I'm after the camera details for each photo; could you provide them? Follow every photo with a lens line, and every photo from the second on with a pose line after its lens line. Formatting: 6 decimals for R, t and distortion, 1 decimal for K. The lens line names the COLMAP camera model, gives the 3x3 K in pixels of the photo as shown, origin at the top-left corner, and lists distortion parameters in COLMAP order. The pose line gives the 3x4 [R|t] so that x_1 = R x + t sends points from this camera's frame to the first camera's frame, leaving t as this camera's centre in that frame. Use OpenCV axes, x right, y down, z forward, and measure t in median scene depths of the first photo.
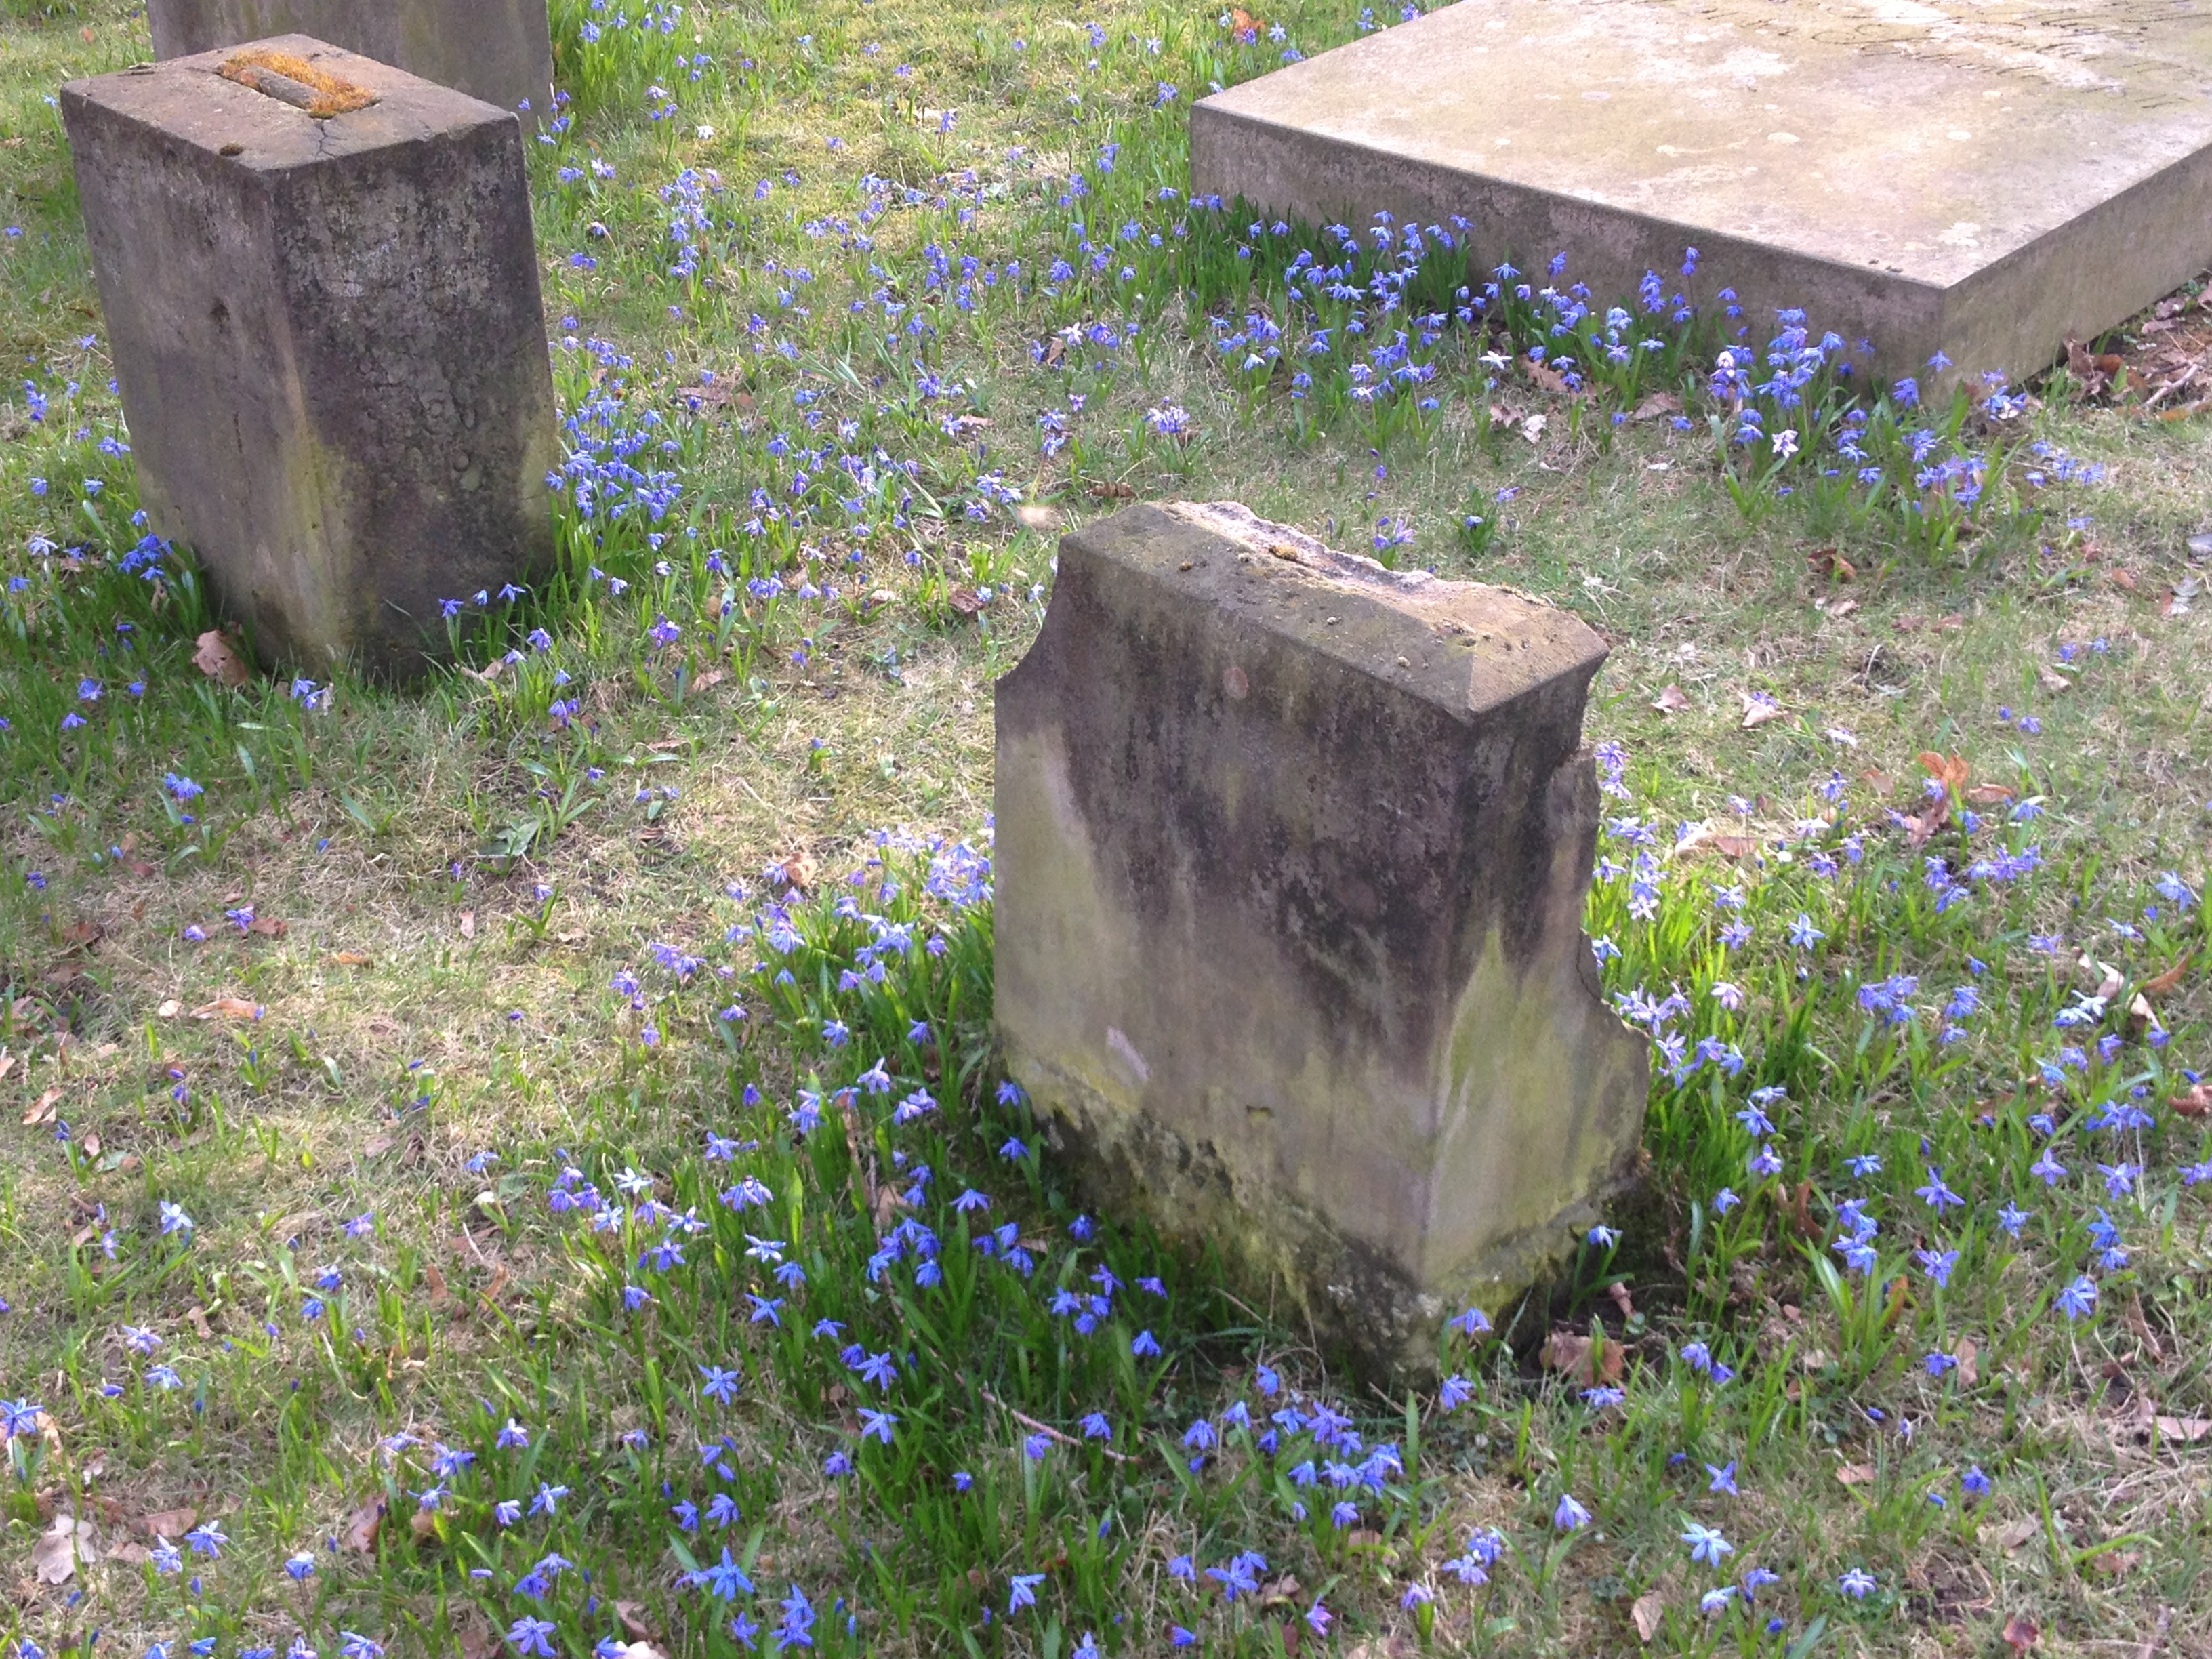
lens RADIAL K [[3051.4, 0, 1106.0], [0, 3051.4, 829.5], [0, 0, 1]] dist [0.100446, -0.125016]
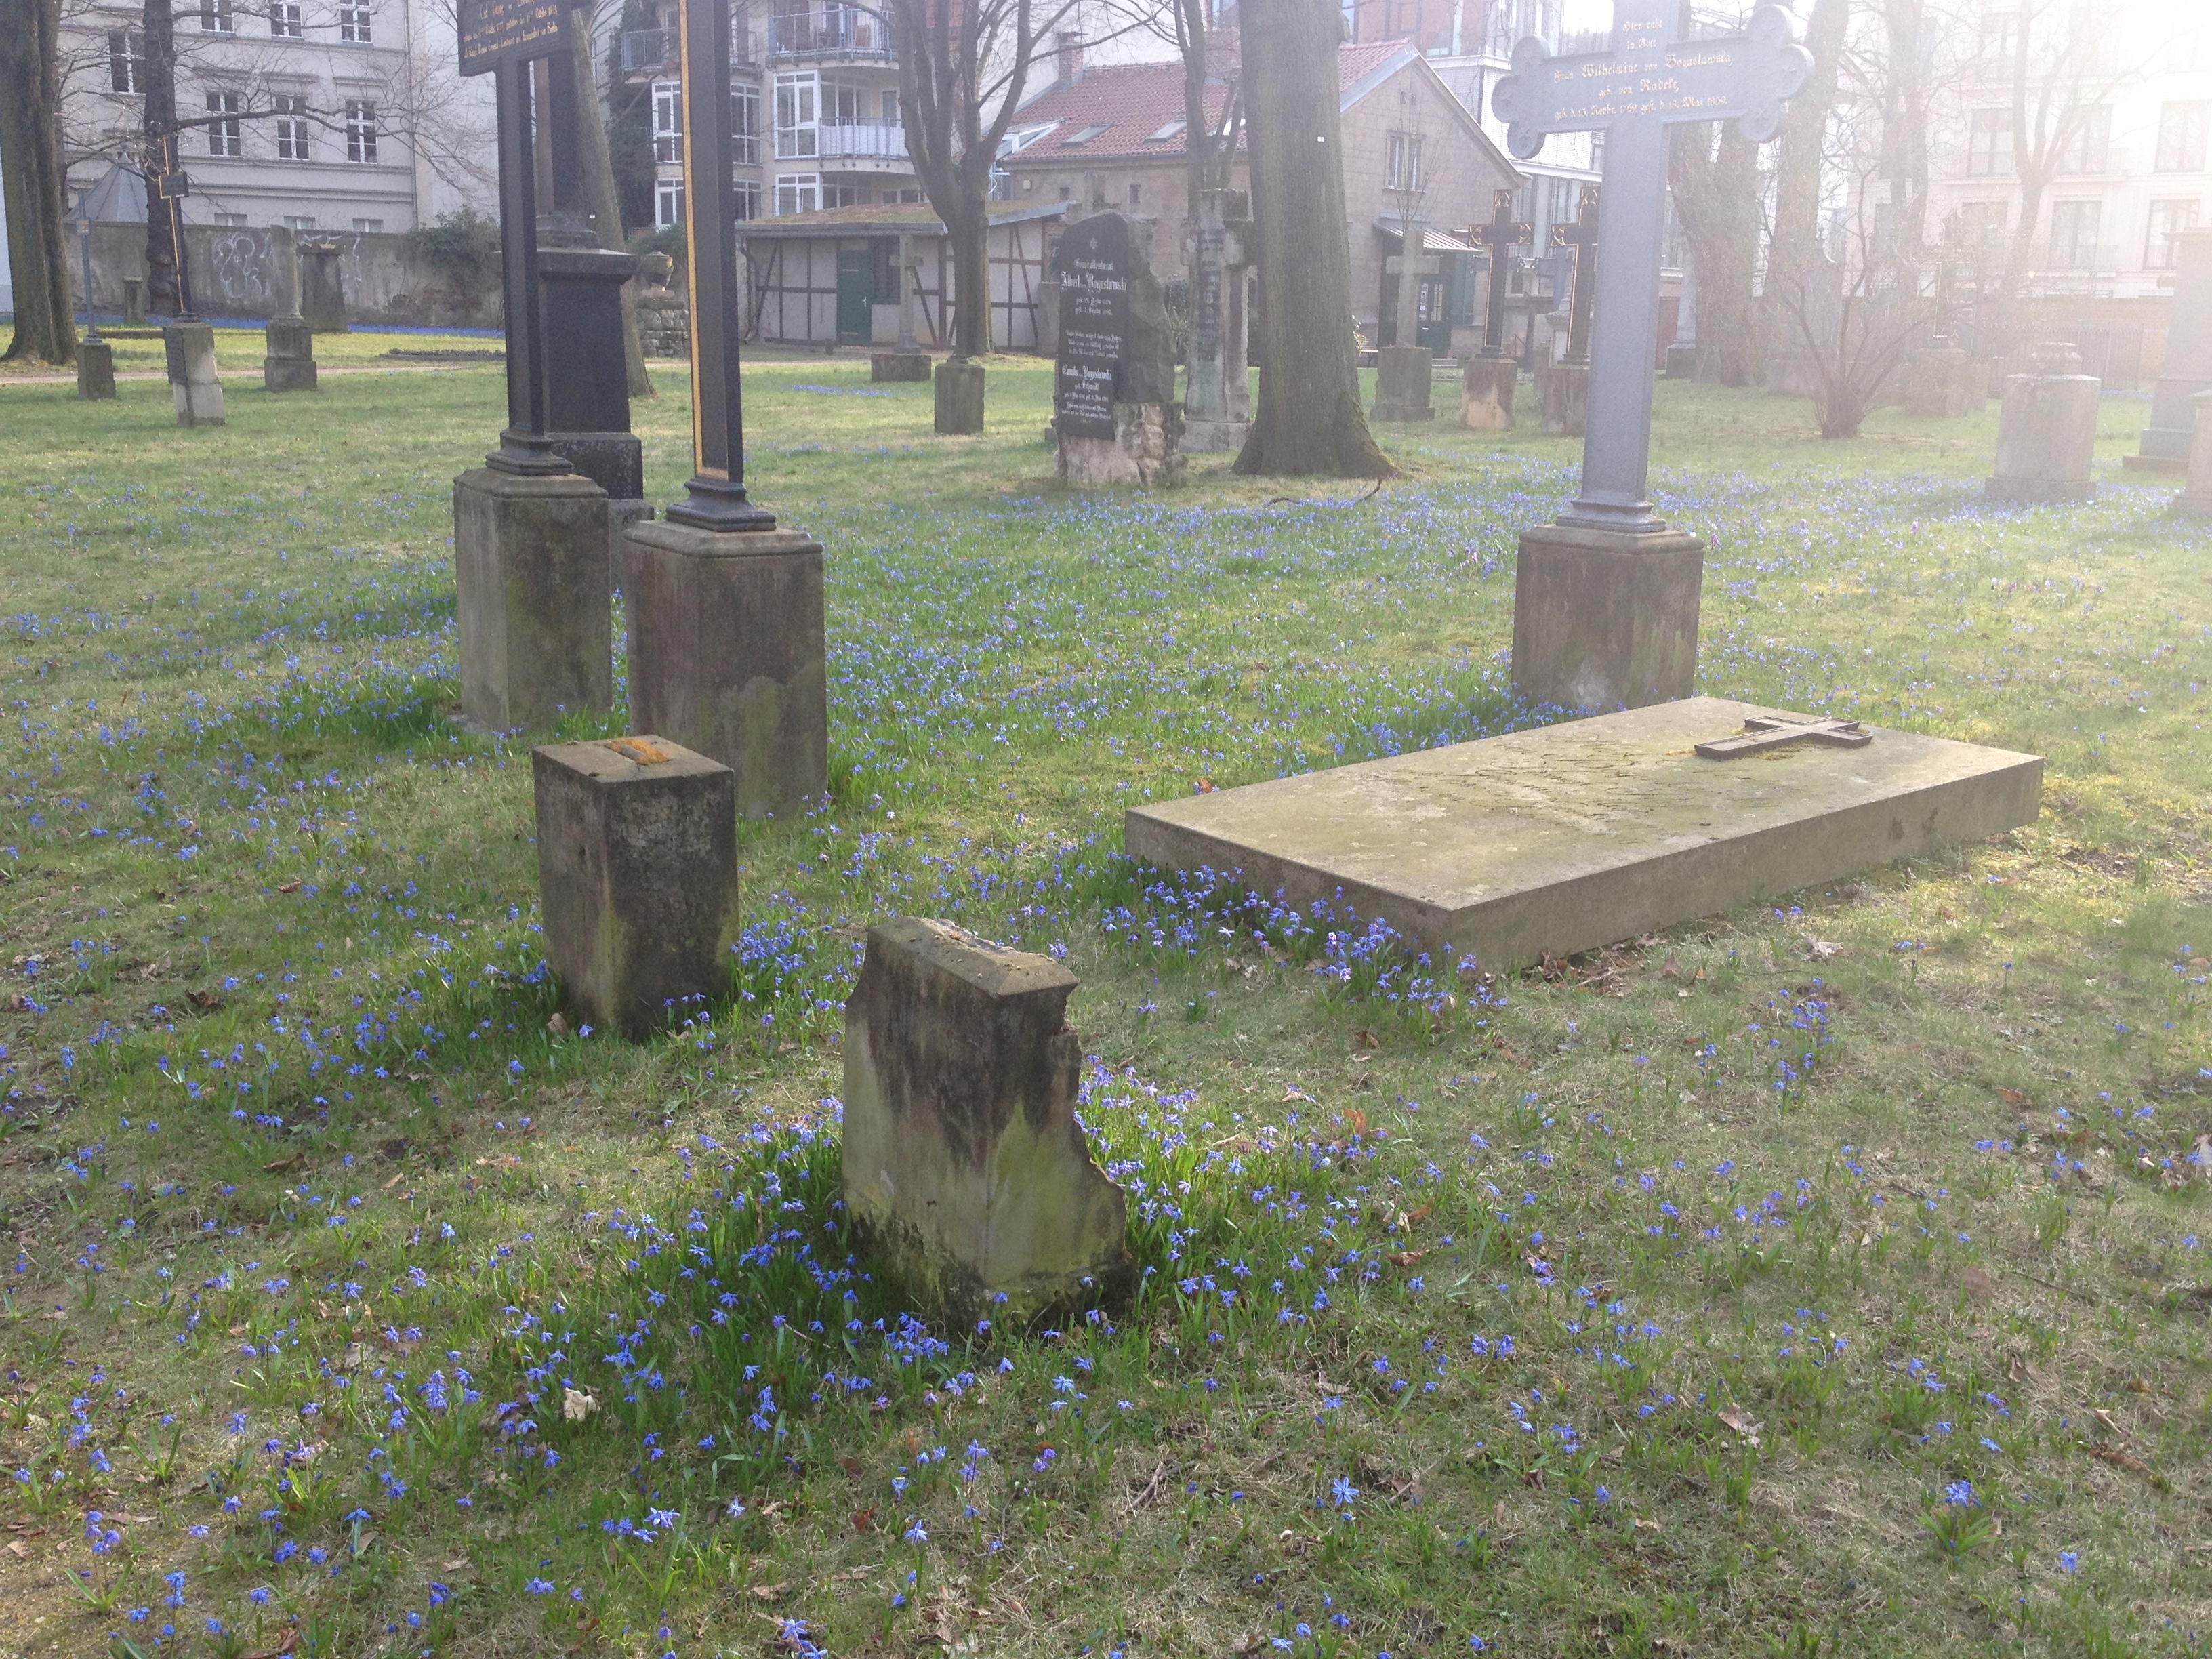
lens RADIAL K [[2178.1, 0, 1106.0], [0, 2178.1, 829.5], [0, 0, 1]] dist [0.108305, -0.010173]
pose [[0.987443, 0.066479, -0.143305, 0.278878], [-0.102506, 0.959872, -0.261032, 0.171015], [0.120201, 0.272444, 0.954634, -0.380631]]
